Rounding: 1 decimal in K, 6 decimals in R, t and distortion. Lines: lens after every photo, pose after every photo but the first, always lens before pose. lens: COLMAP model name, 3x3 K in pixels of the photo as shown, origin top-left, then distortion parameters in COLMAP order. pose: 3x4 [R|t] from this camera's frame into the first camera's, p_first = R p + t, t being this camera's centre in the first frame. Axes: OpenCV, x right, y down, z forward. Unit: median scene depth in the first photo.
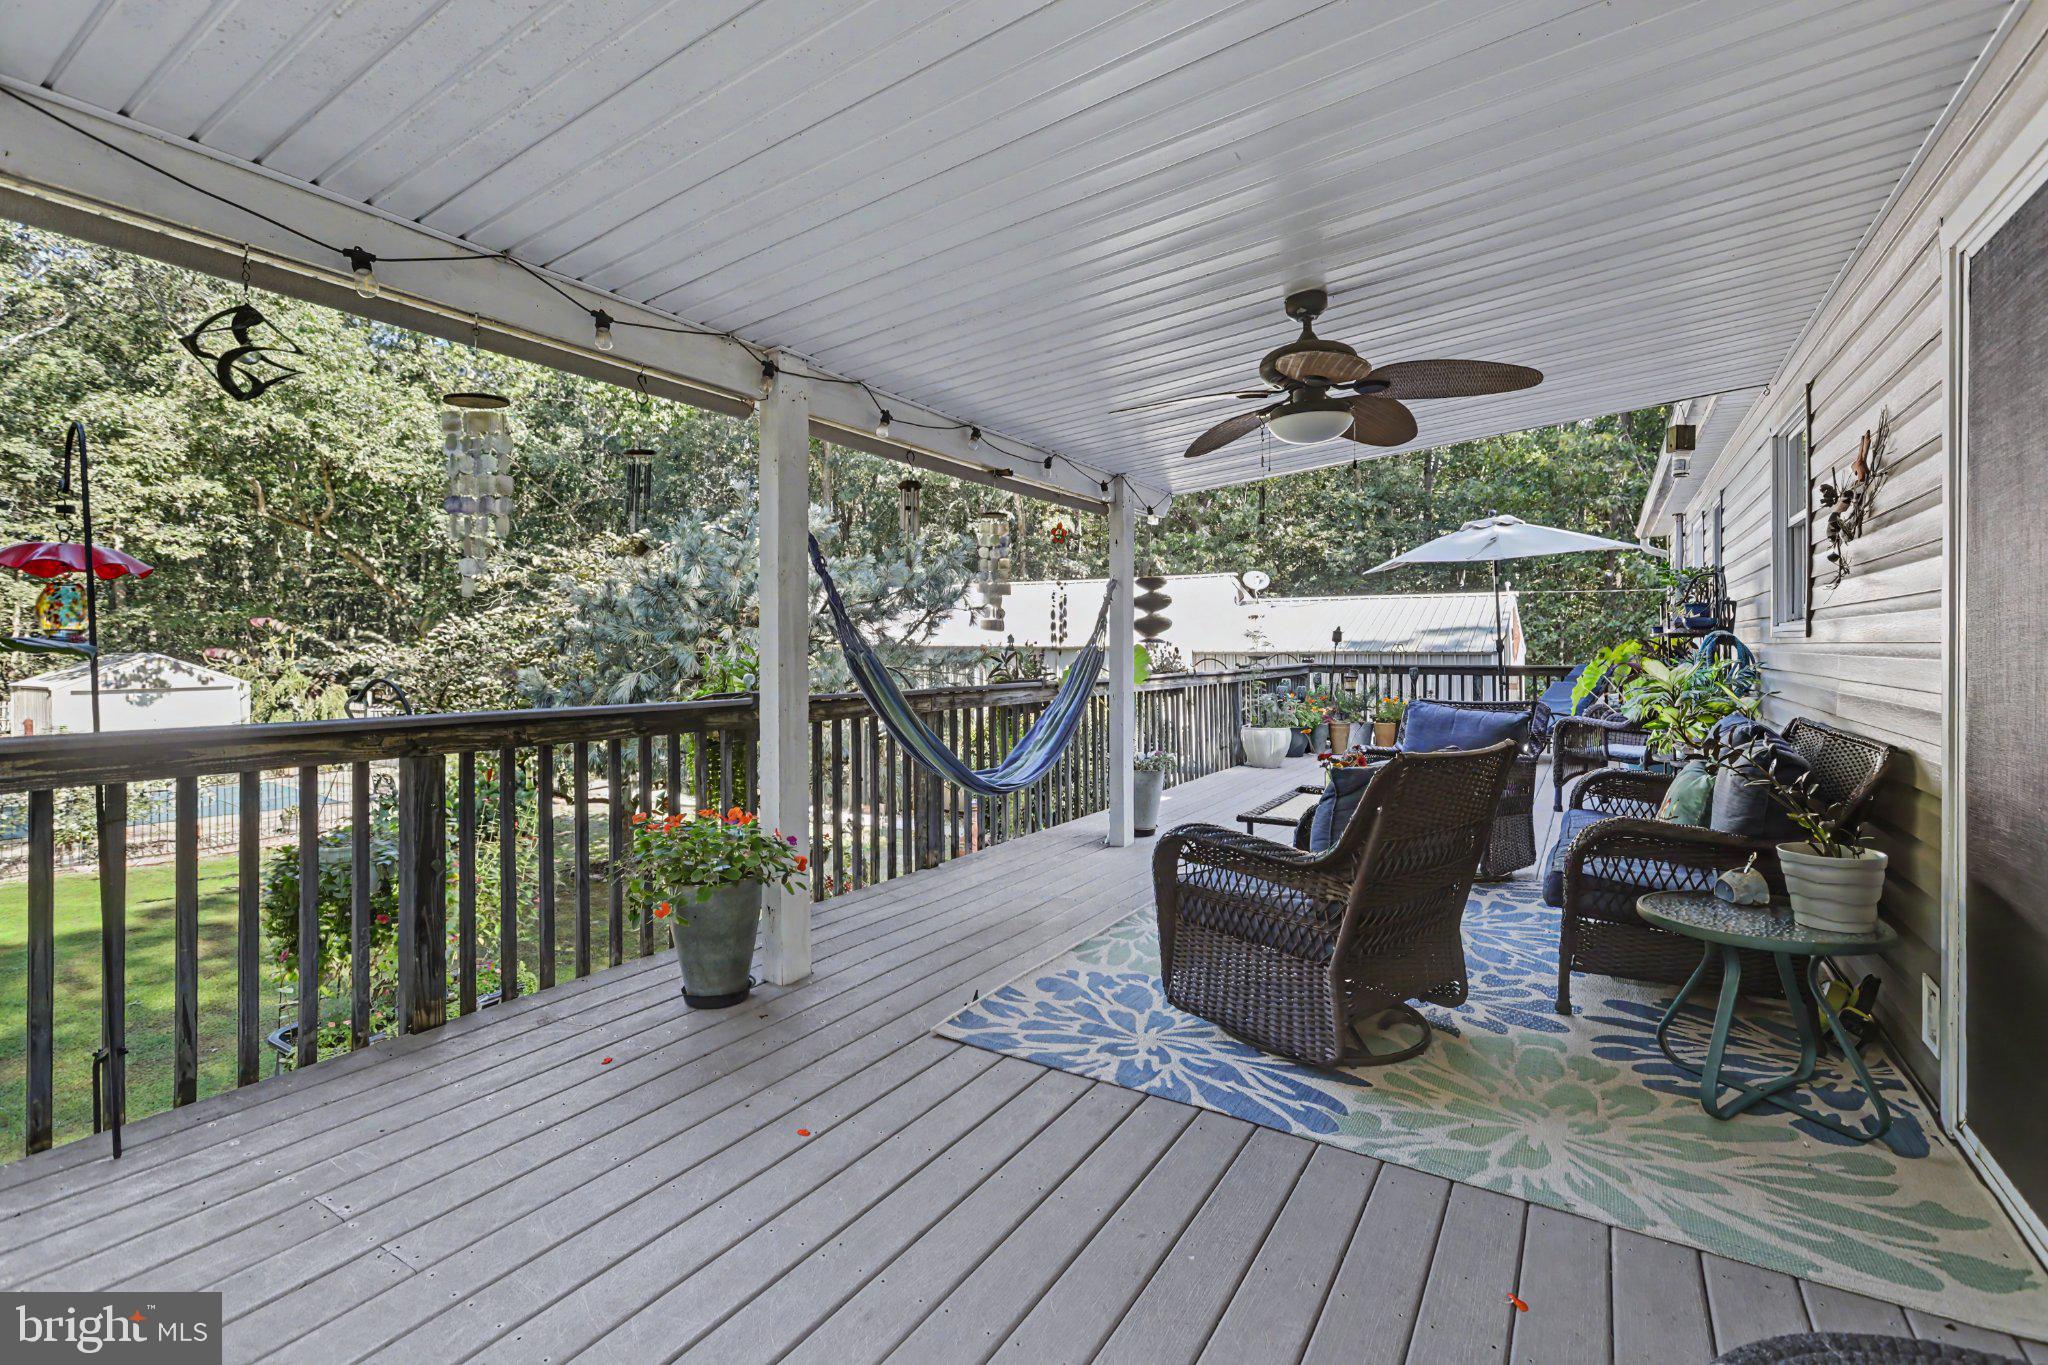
lens RADIAL K [[940.8, 0, 1025.2], [0, 940.8, 645.8], [0, 0, 1]] dist [0.003111, 0.000016]
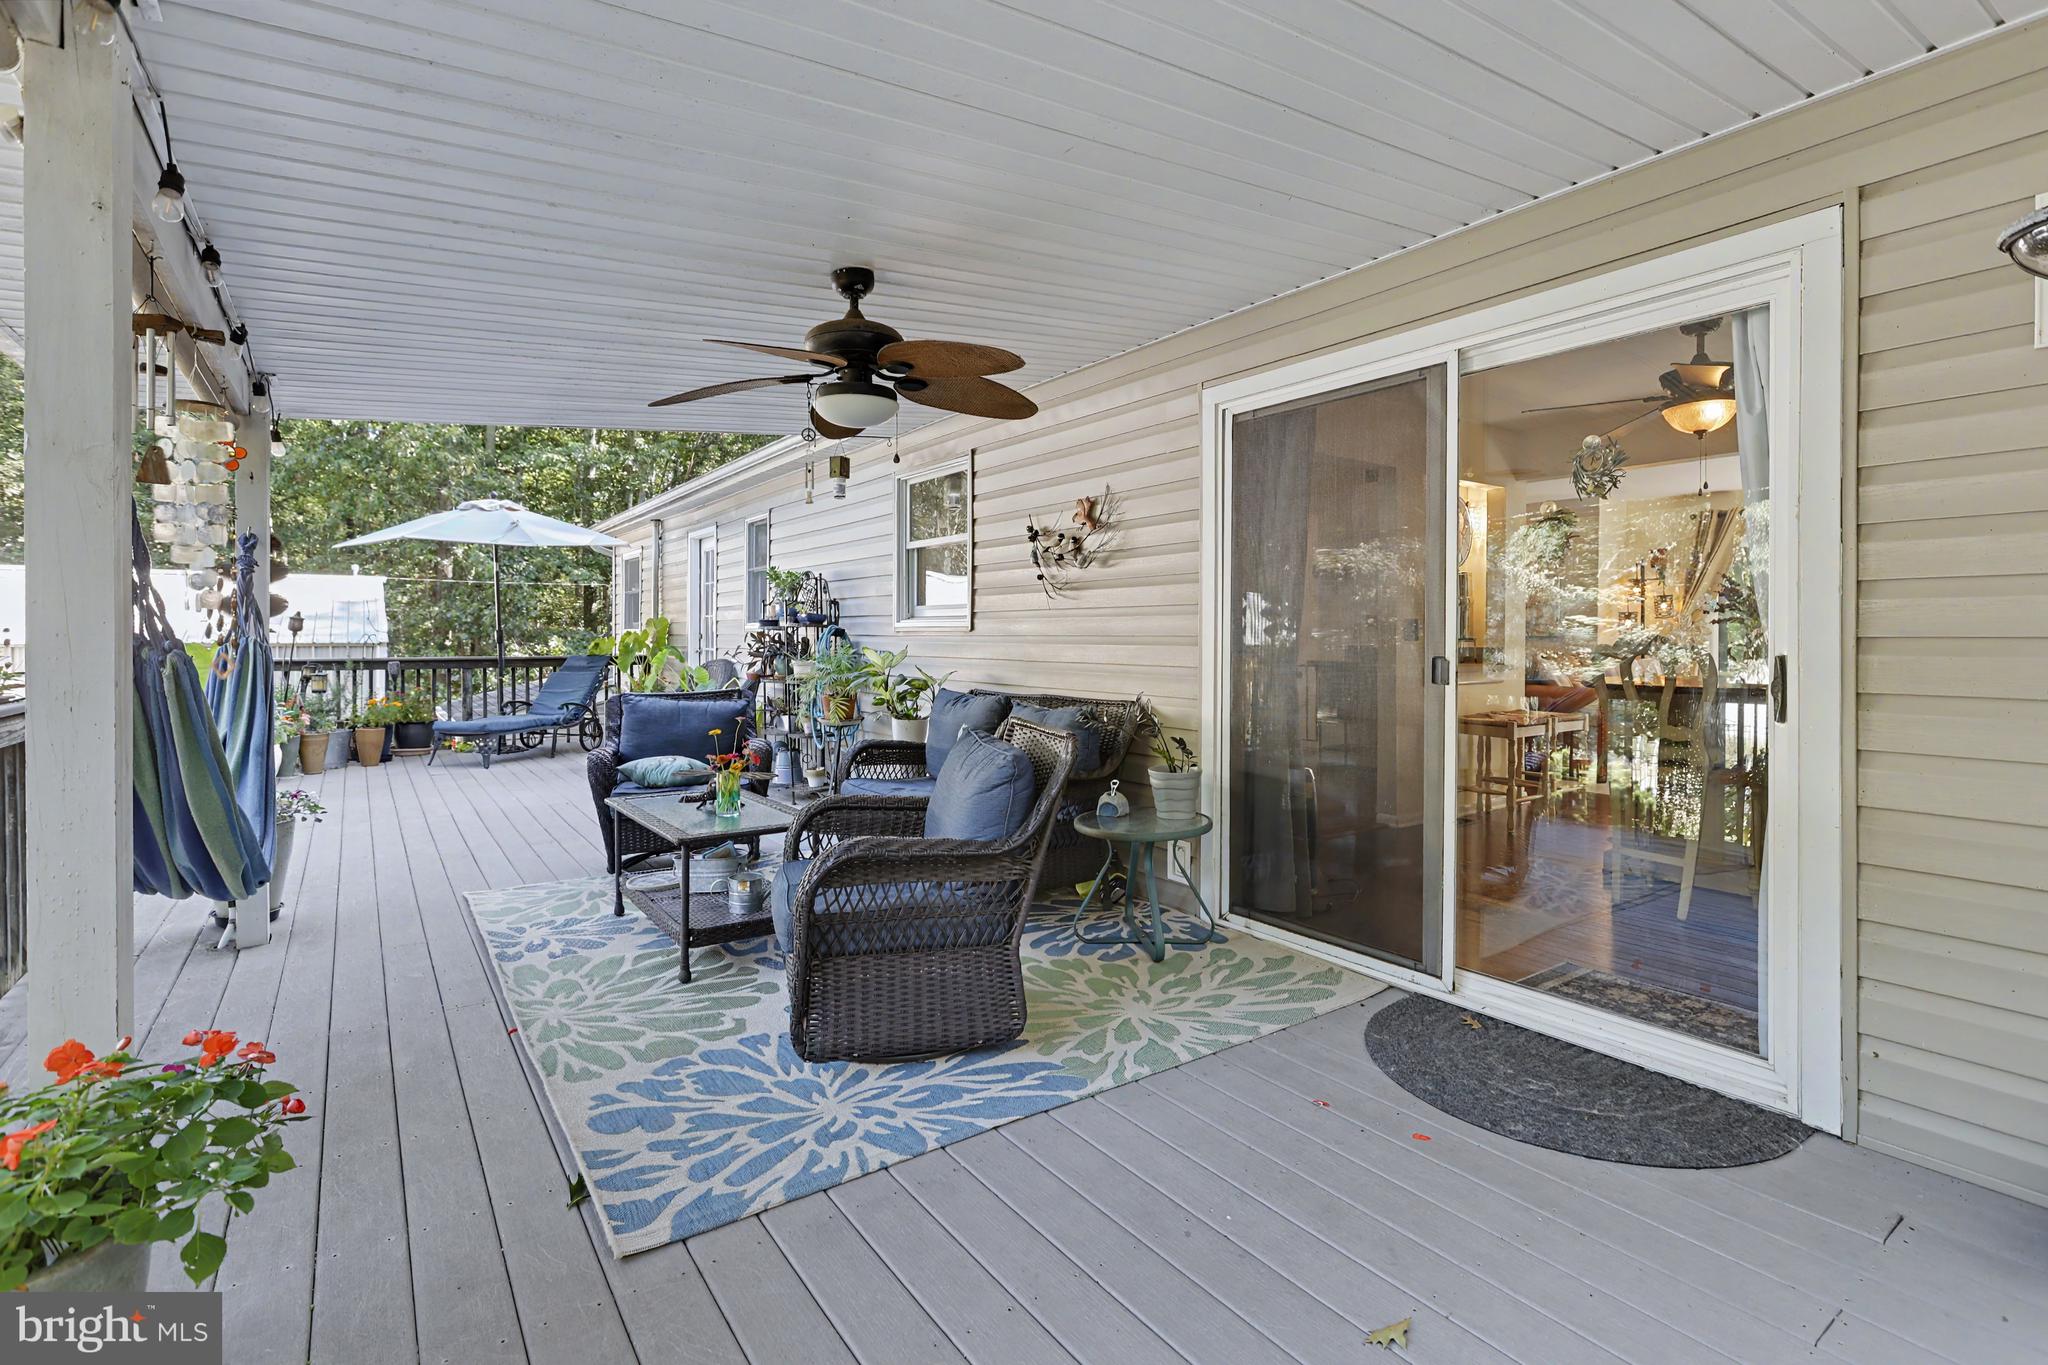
lens RADIAL K [[940.8, 0, 1019.9], [0, 940.8, 642.3], [0, 0, 1]] dist [0.003111, 0.000016]
pose [[0.397297, -0.004956, 0.917677, -0.593946], [-0.001339, 0.999981, 0.005980, -0.001036], [-0.917689, -0.003604, 0.397283, 0.538534]]
